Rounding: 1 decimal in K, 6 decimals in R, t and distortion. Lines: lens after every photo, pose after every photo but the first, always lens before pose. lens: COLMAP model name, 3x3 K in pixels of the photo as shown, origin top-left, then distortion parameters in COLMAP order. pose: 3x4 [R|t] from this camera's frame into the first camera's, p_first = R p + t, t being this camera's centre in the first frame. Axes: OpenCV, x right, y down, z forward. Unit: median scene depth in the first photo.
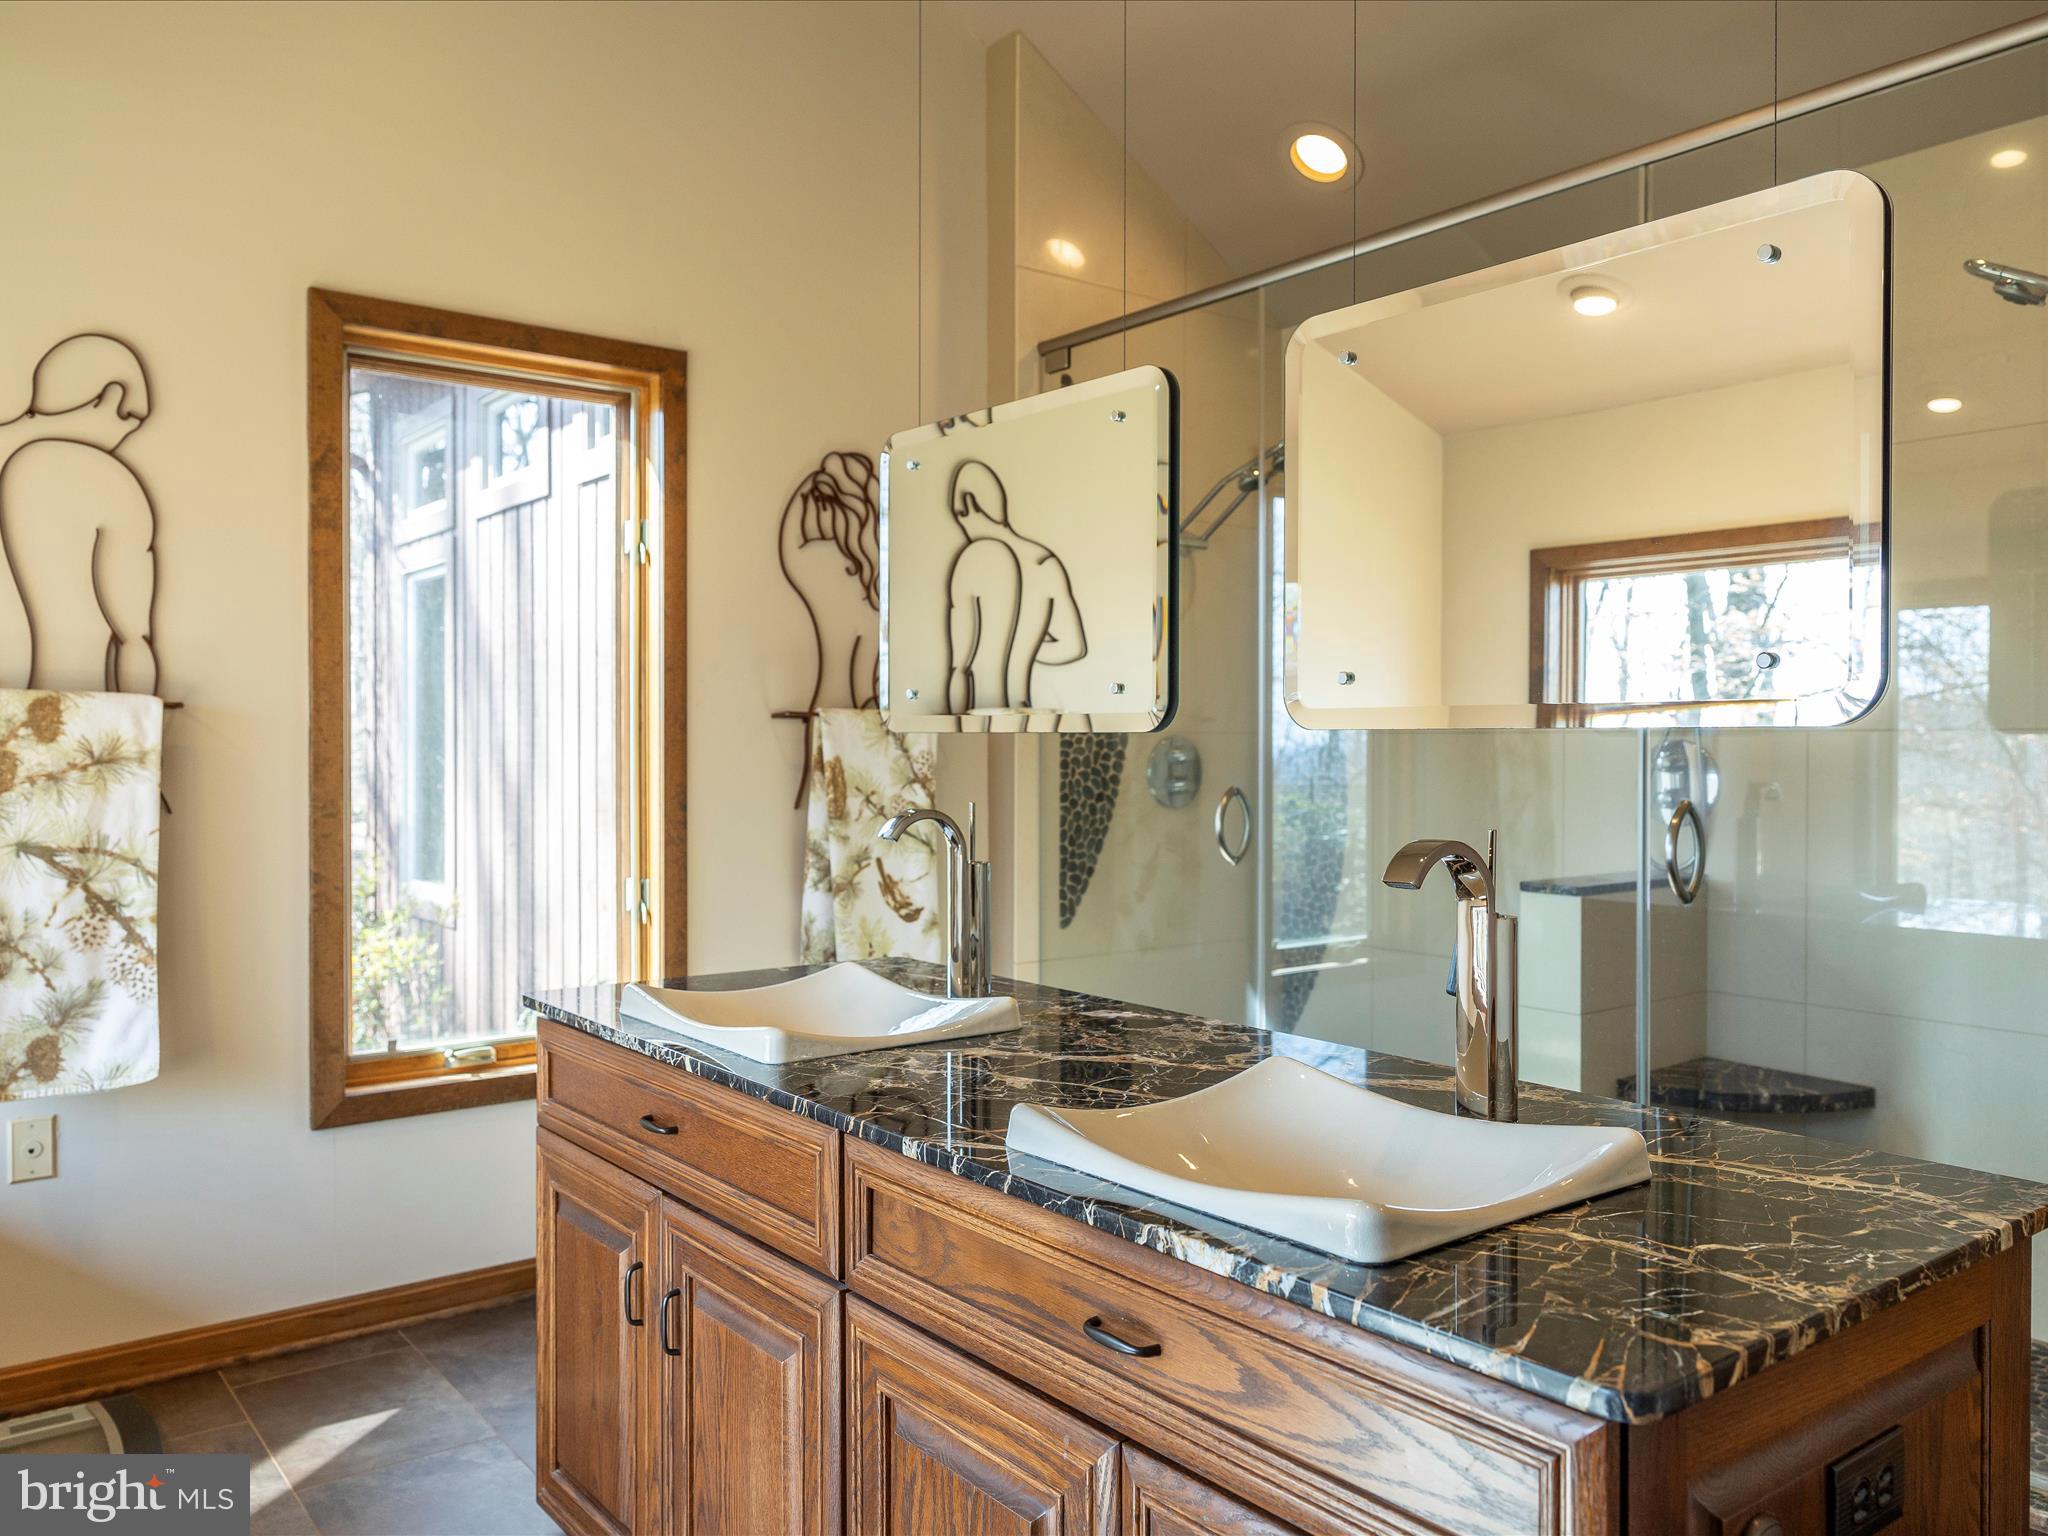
lens RADIAL K [[1540.0, 0, 1028.0], [0, 1540.0, 763.5], [0, 0, 1]] dist [-0.000299, -0.000352]
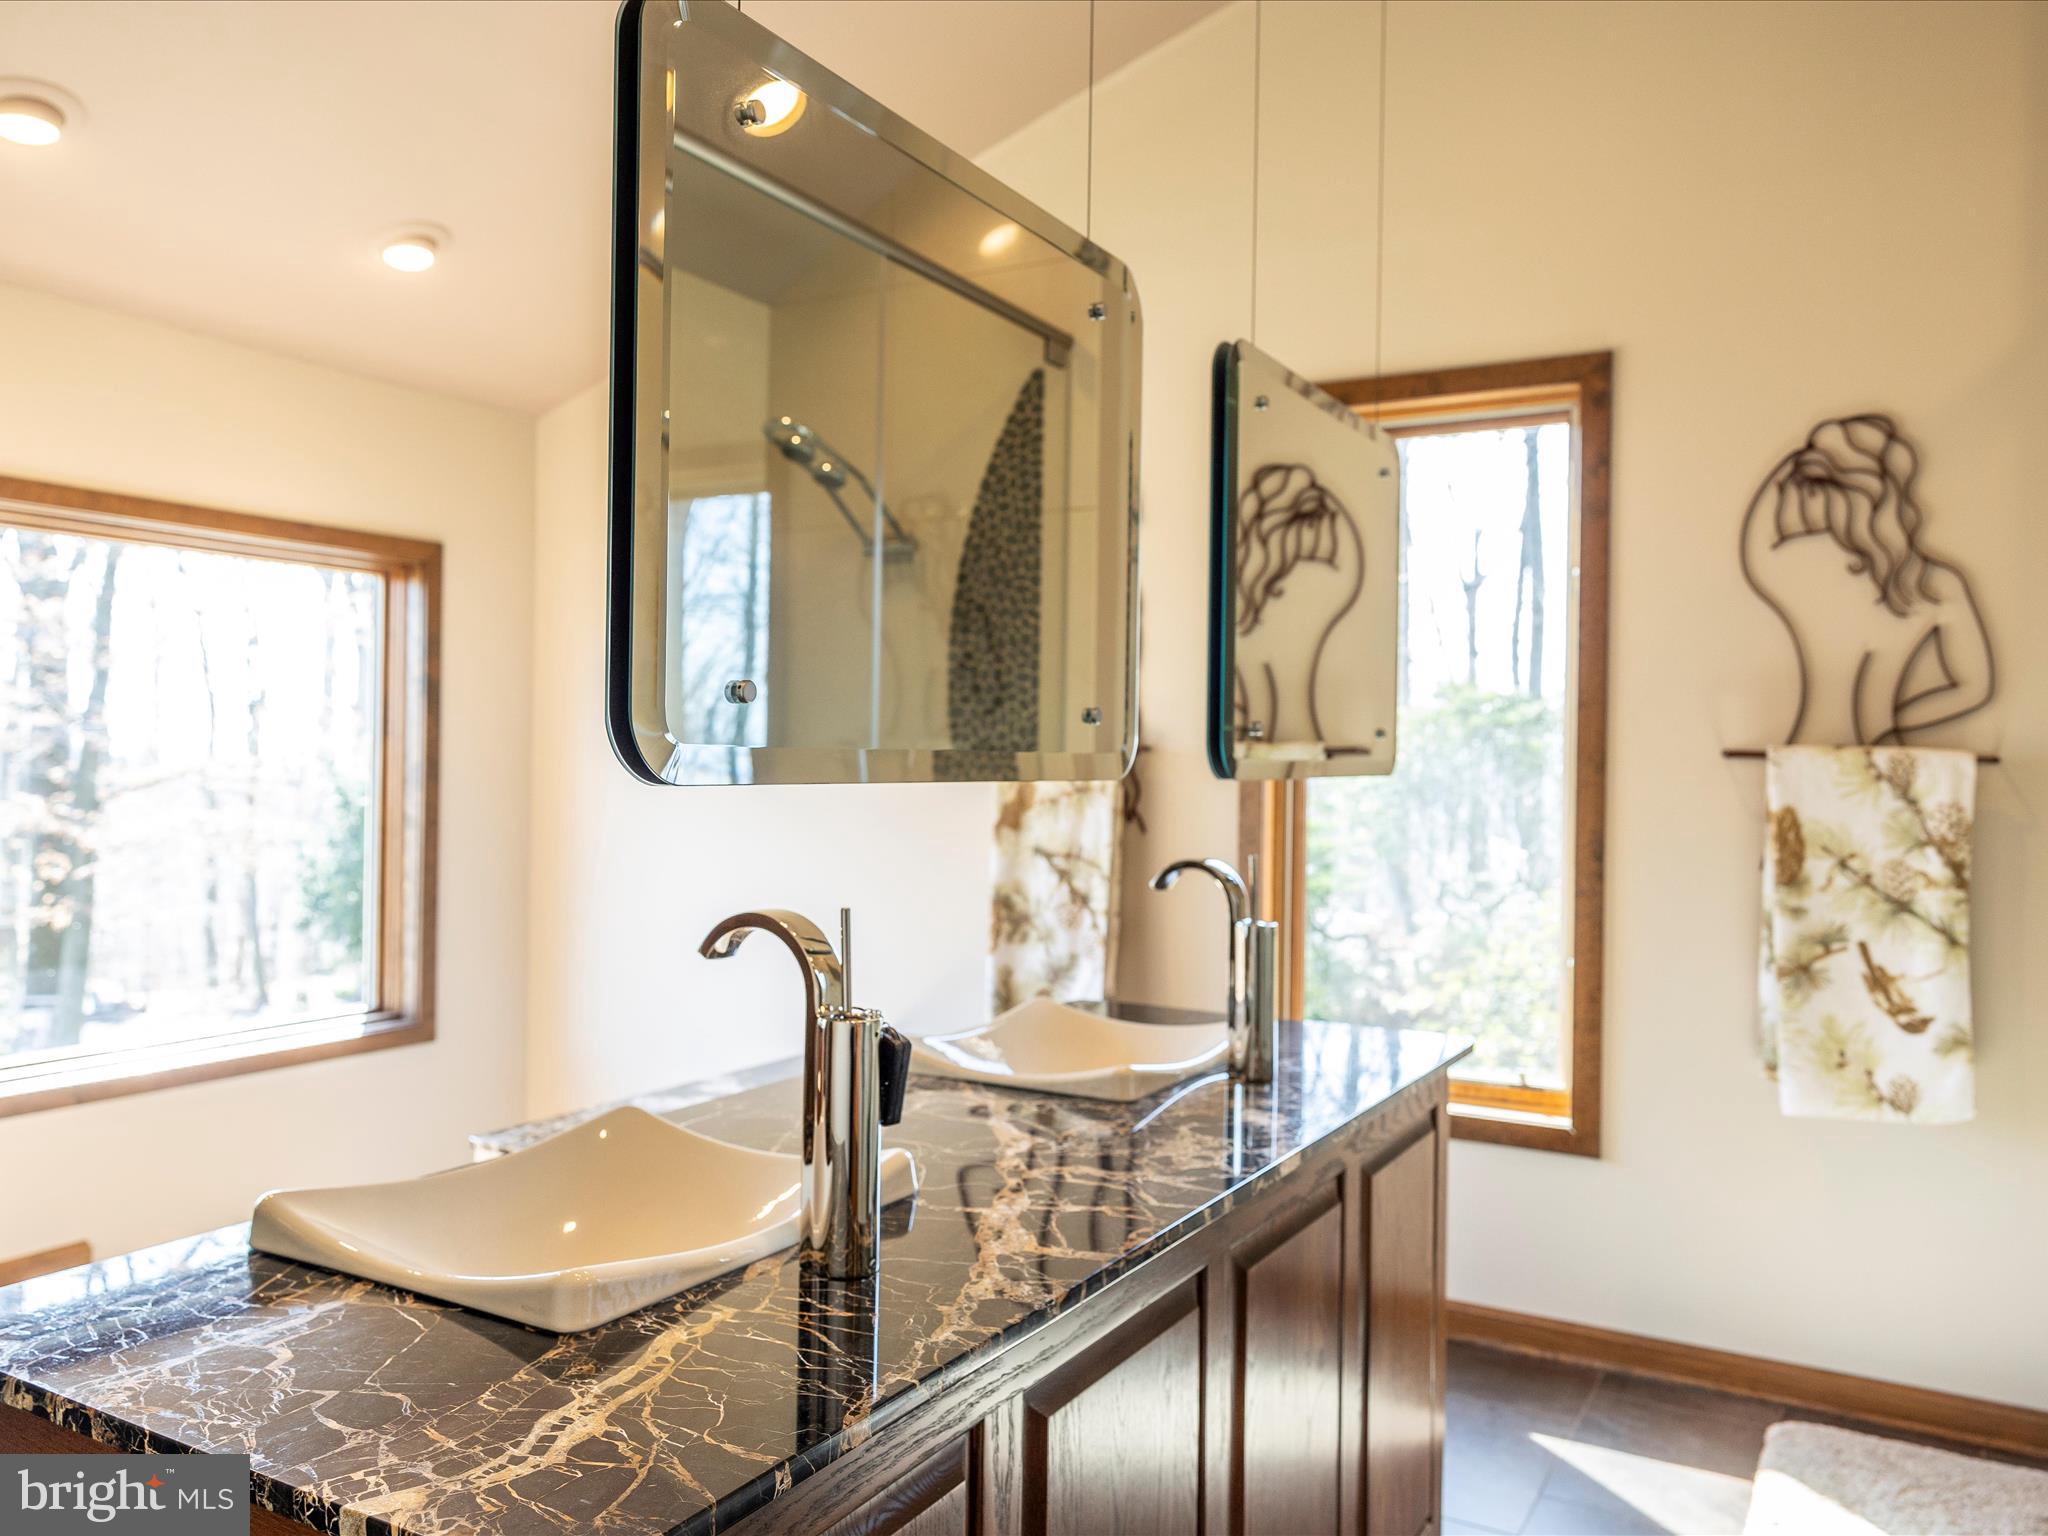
lens RADIAL K [[1540.0, 0, 1028.0], [0, 1540.0, 763.5], [0, 0, 1]] dist [-0.000299, -0.000352]
pose [[0.376735, 0.005832, -0.926303, 0.455674], [-0.025581, 0.999664, -0.004110, -0.013210], [0.925968, 0.025244, 0.376757, 0.331981]]
